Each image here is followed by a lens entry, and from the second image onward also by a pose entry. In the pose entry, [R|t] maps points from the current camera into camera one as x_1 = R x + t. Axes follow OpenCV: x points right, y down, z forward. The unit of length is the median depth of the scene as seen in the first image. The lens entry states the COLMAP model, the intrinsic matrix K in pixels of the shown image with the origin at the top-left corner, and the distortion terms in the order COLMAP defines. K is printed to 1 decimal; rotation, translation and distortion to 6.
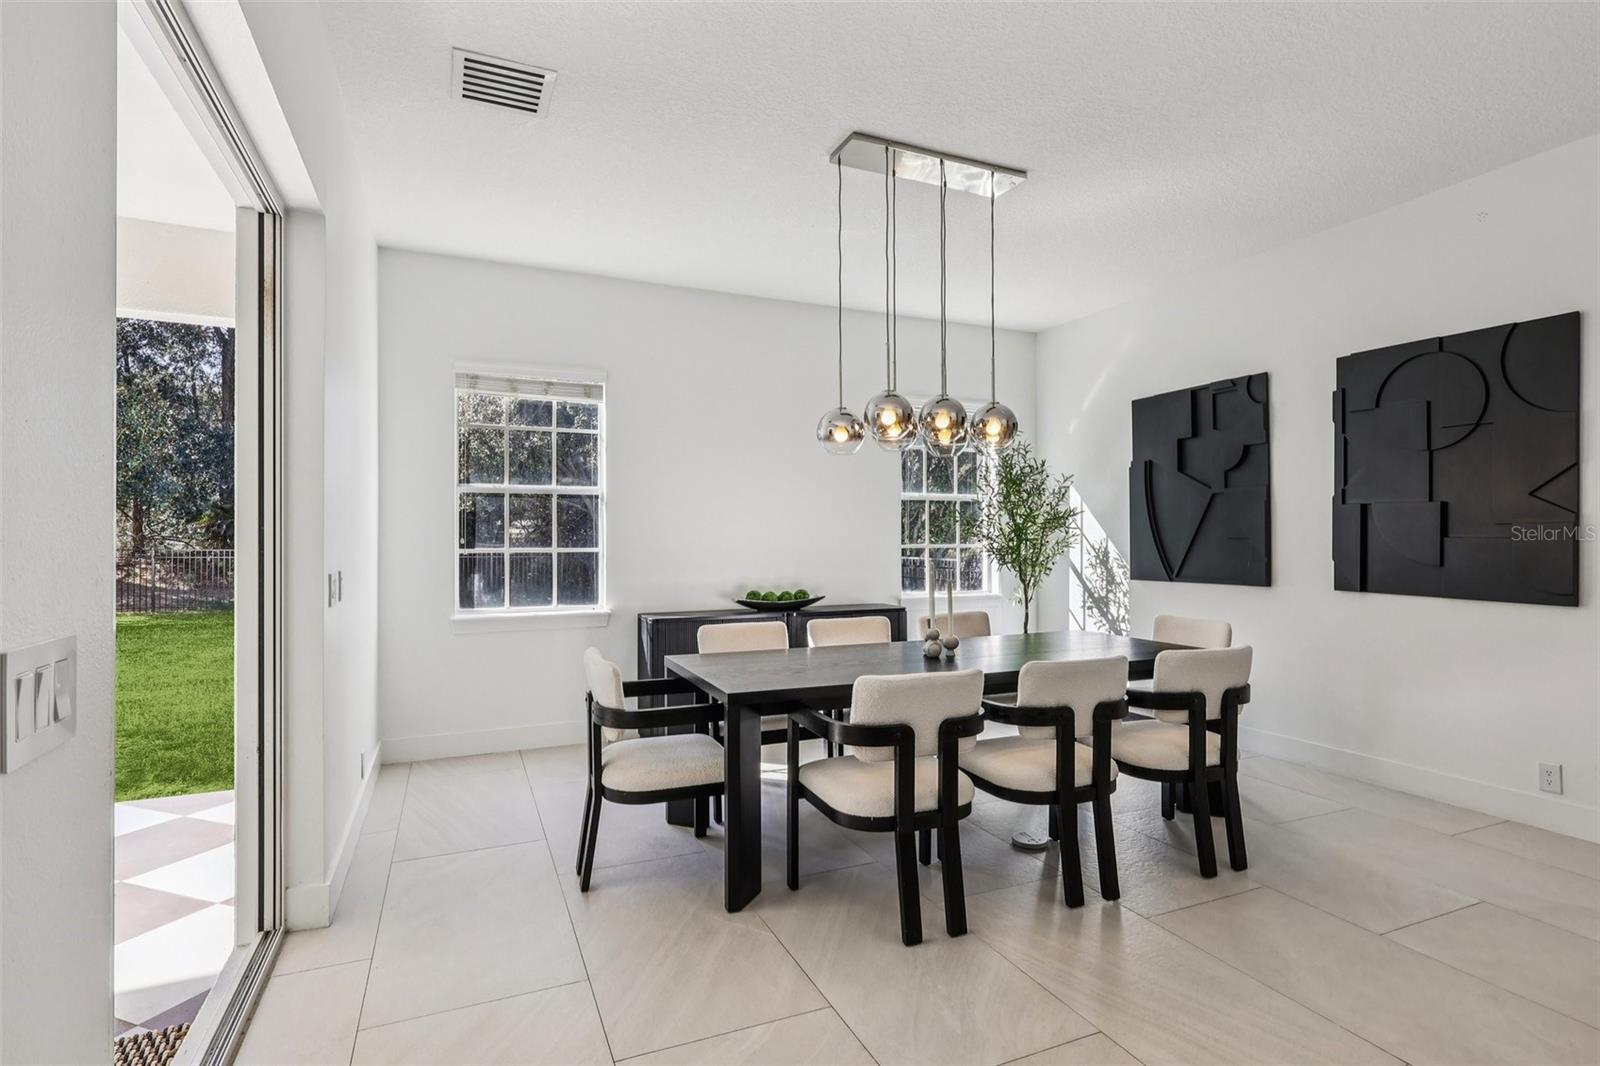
lens RADIAL K [[790.7, 0, 798.6], [0, 790.7, 534.2], [0, 0, 1]] dist [-0.000715, 0.000003]
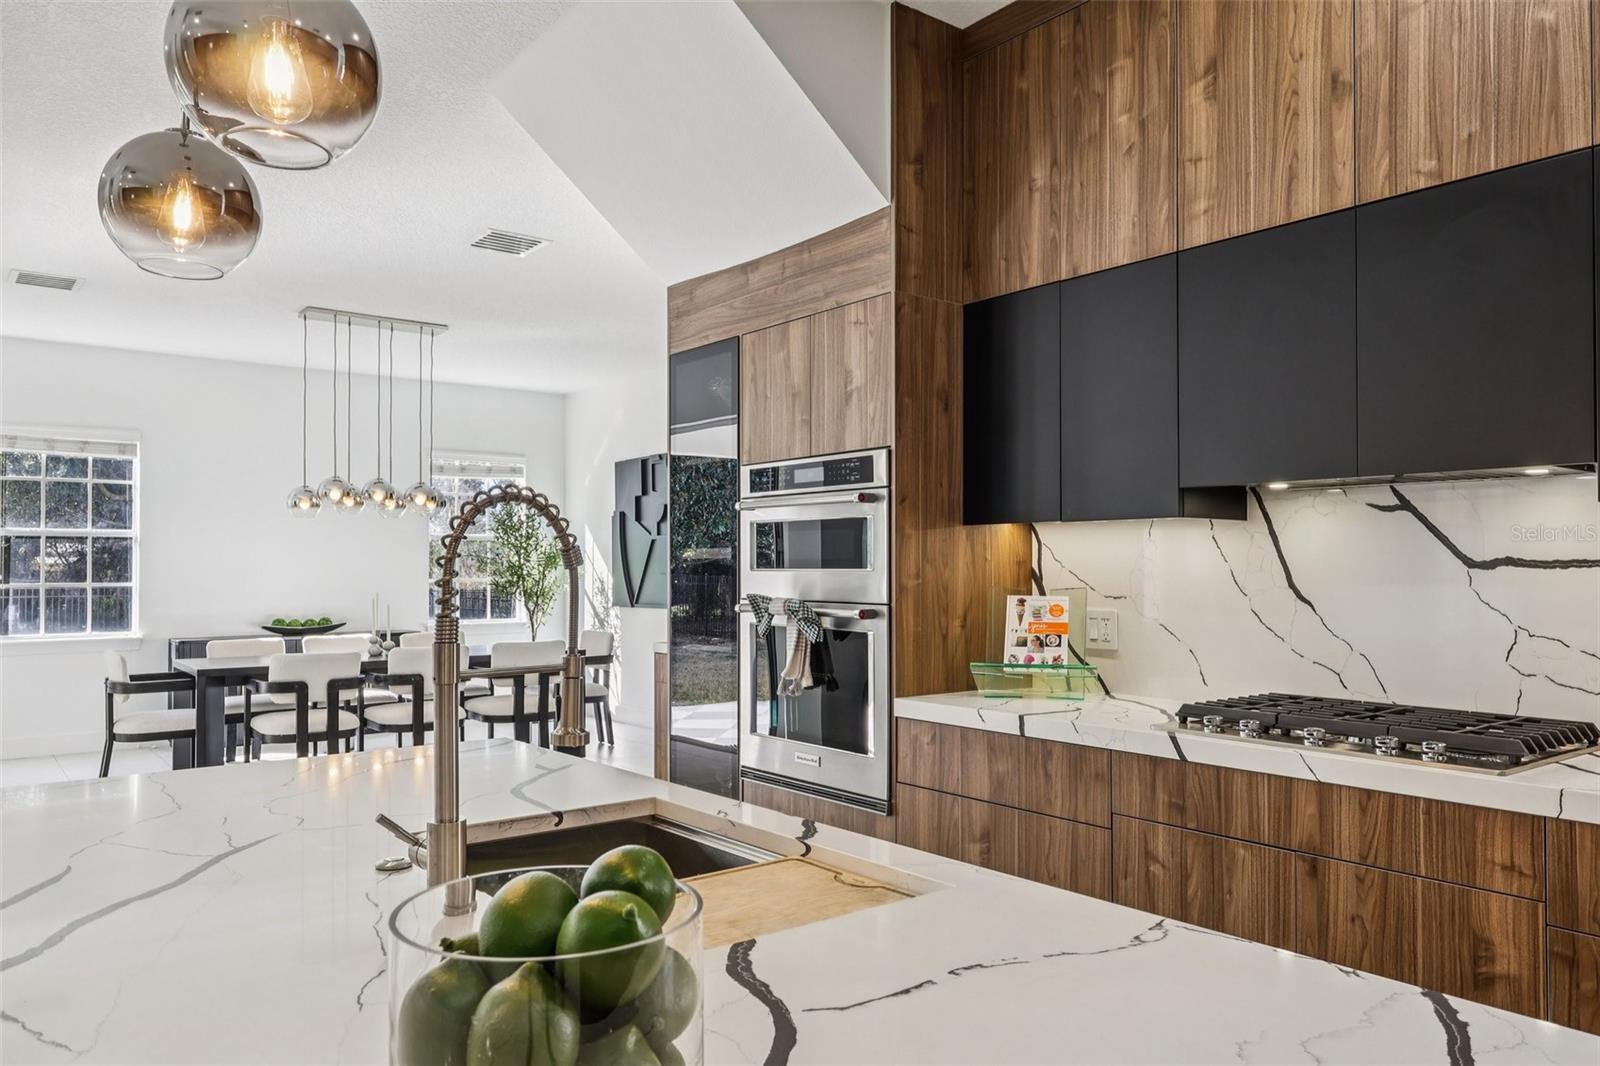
lens RADIAL K [[1119.5, 0, 801.7], [0, 1119.5, 547.9], [0, 0, 1]] dist [-0.000884, 0.001303]
pose [[0.968896, 0.003497, 0.247444, 0.303536], [0.000076, 0.999896, -0.014428, -0.010233], [-0.247469, 0.013998, 0.968795, -0.867026]]
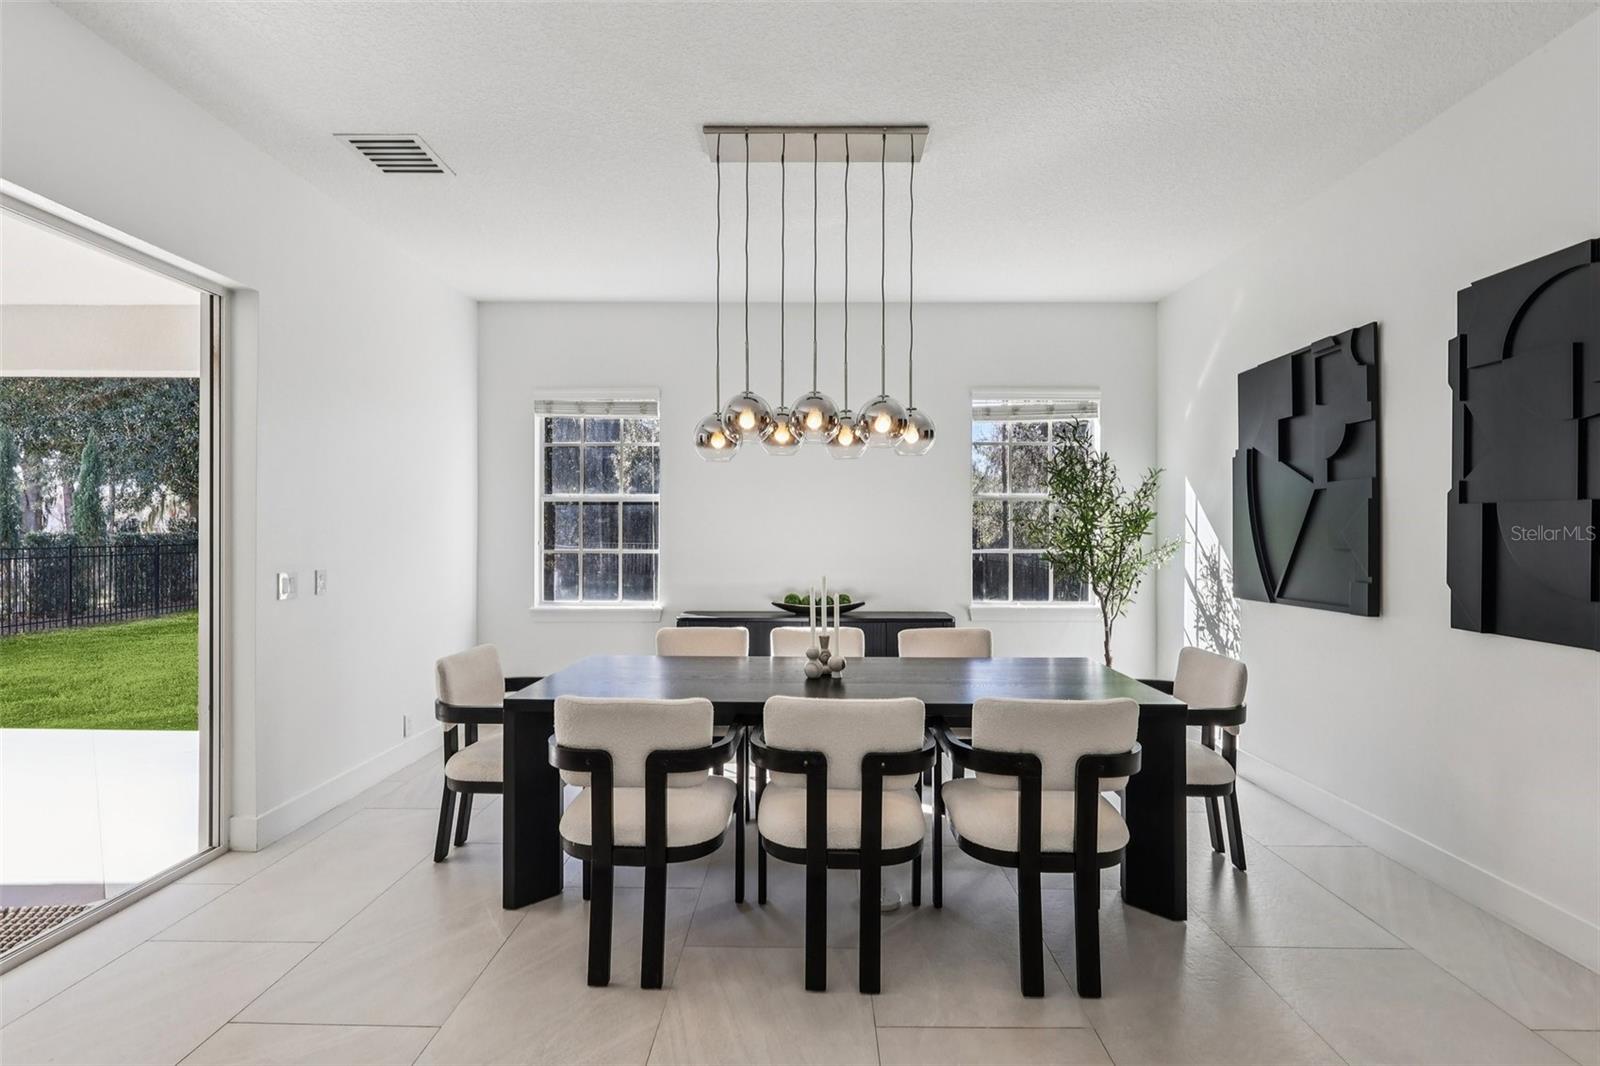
lens RADIAL K [[738.8, 0, 798.2], [0, 738.8, 531.9], [0, 0, 1]] dist [-0.002297, 0.000460]
pose [[0.910766, 0.003391, -0.412909, 0.363901], [-0.001495, 0.999987, 0.004915, -0.013192], [0.412920, -0.003859, 0.910759, 0.150412]]
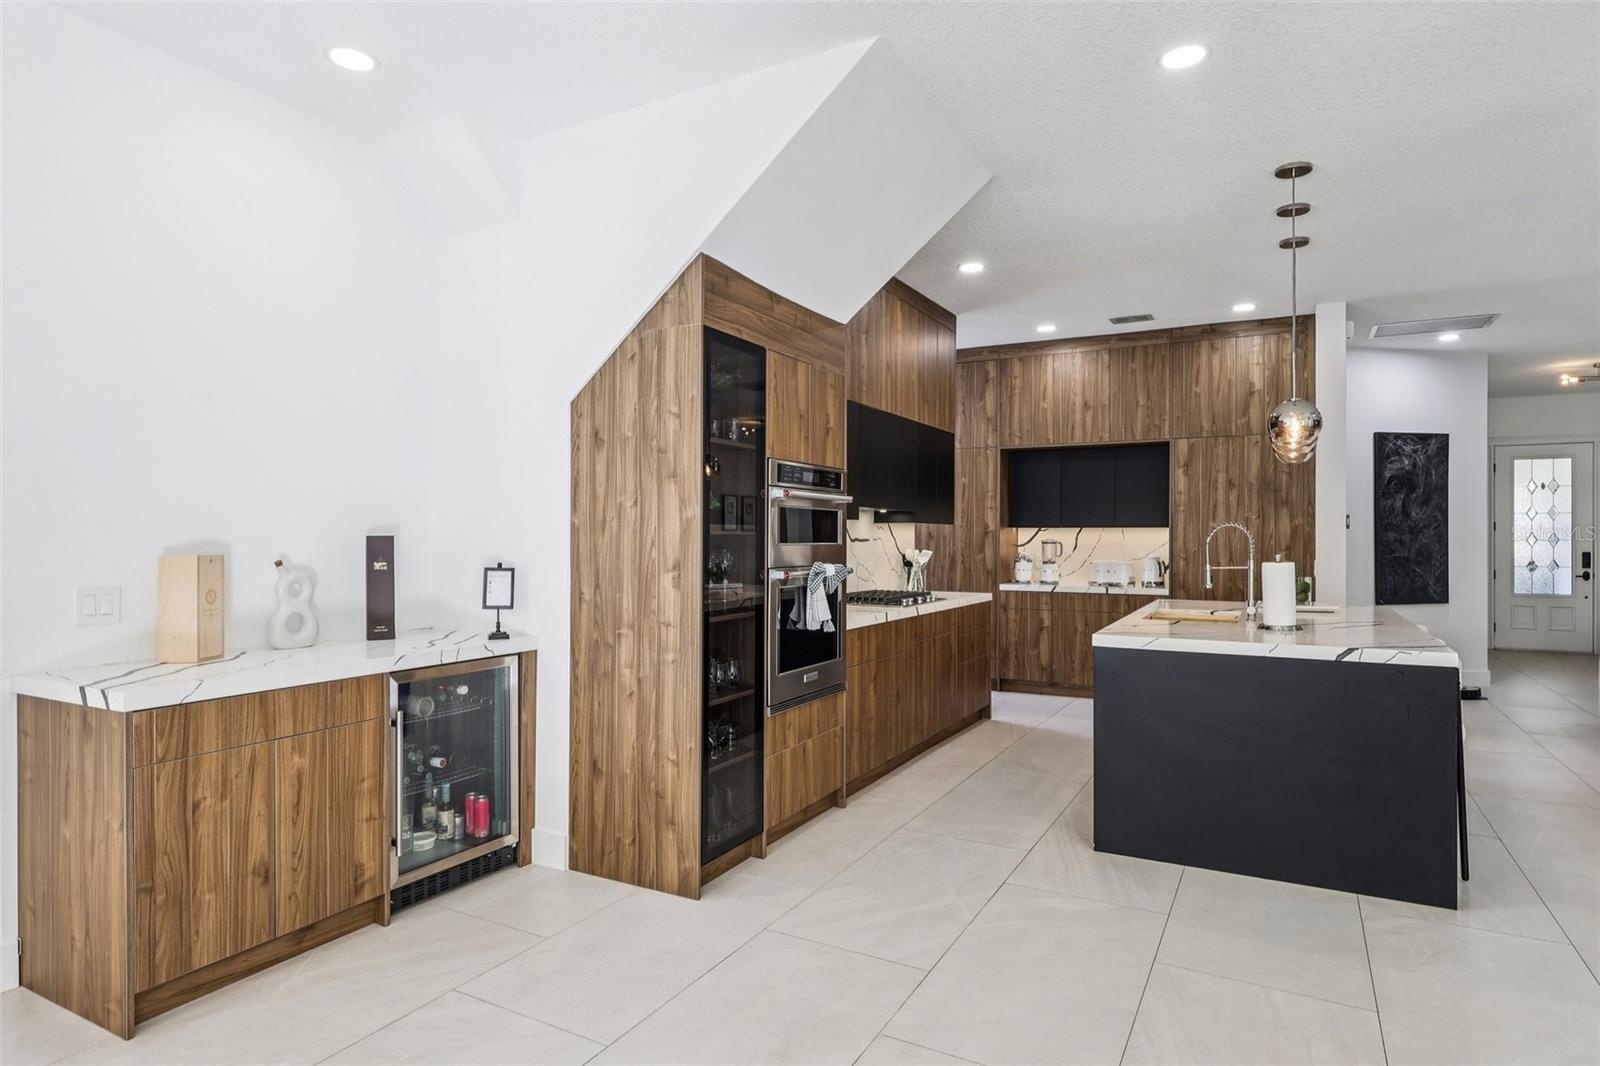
lens RADIAL K [[890.2, 0, 802.1], [0, 890.2, 536.5], [0, 0, 1]] dist [0.000796, 0.000534]
pose [[-0.613934, 0.001047, 0.789357, -0.149312], [-0.004643, 0.999977, -0.004937, -0.009548], [-0.789344, -0.006696, -0.613915, 0.331496]]
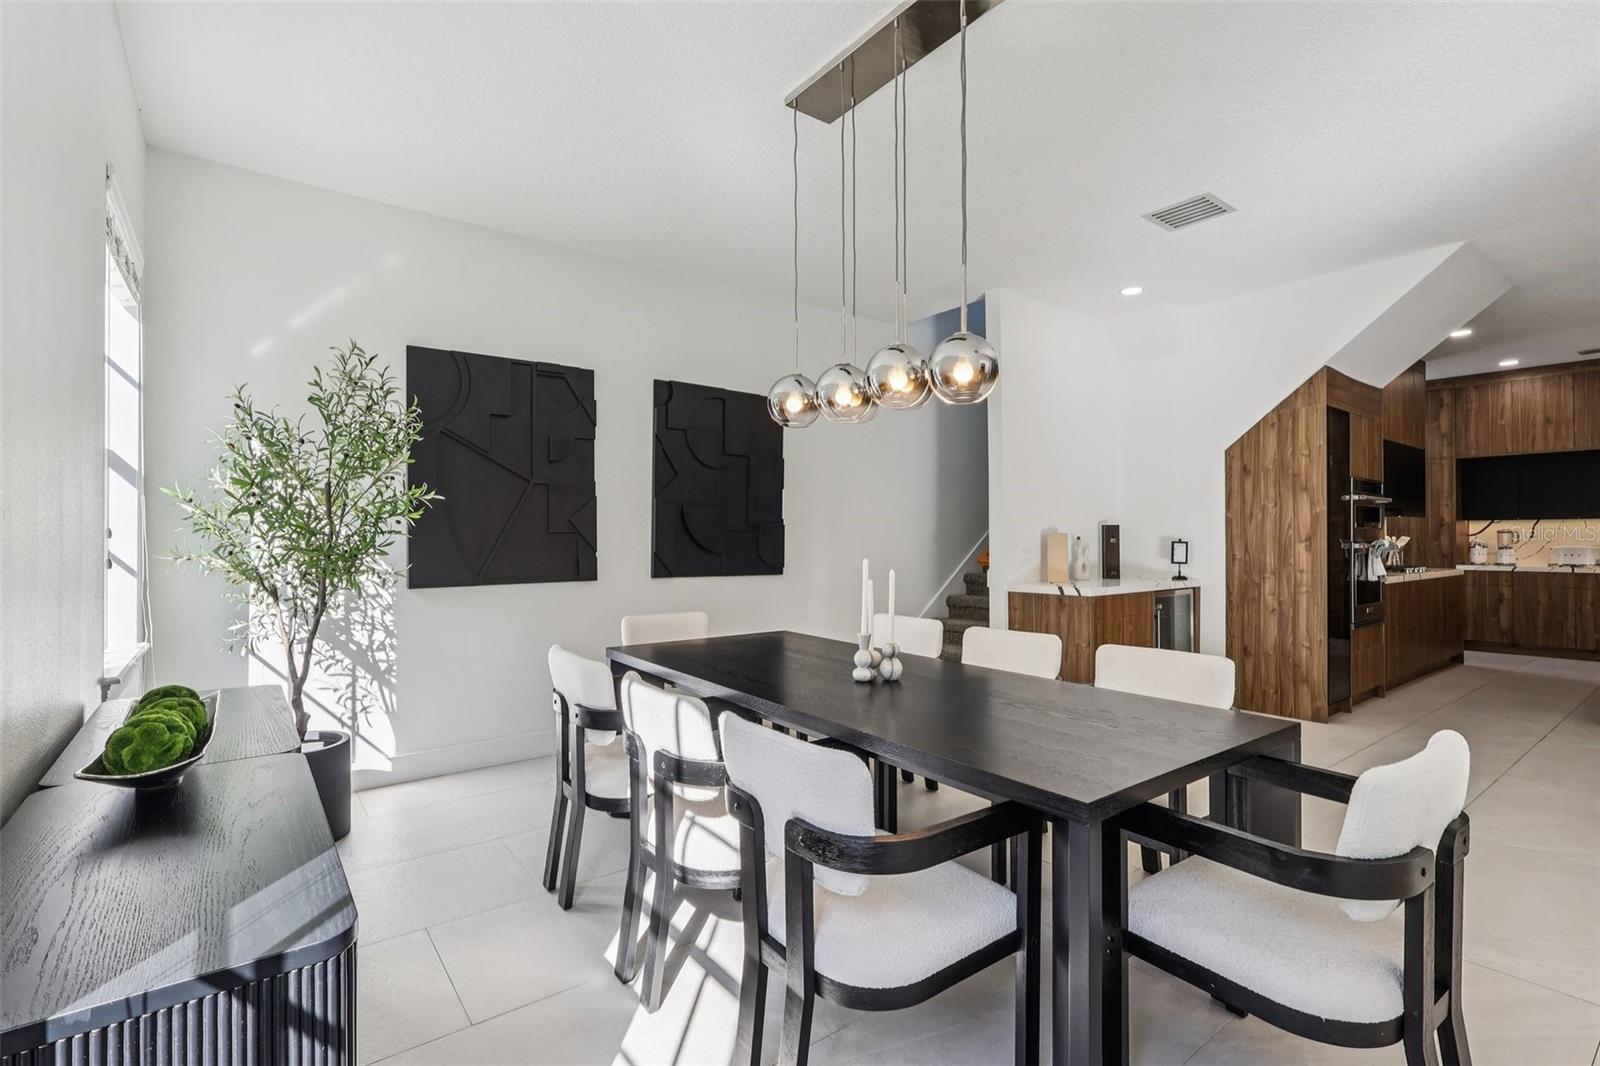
lens RADIAL K [[738.8, 0, 798.2], [0, 738.8, 531.9], [0, 0, 1]] dist [-0.002297, 0.000460]
pose [[-0.239407, 0.011034, 0.970857, -0.372156], [-0.002253, 0.999926, -0.011920, 0.013530], [-0.970917, -0.005041, -0.239364, 0.909151]]
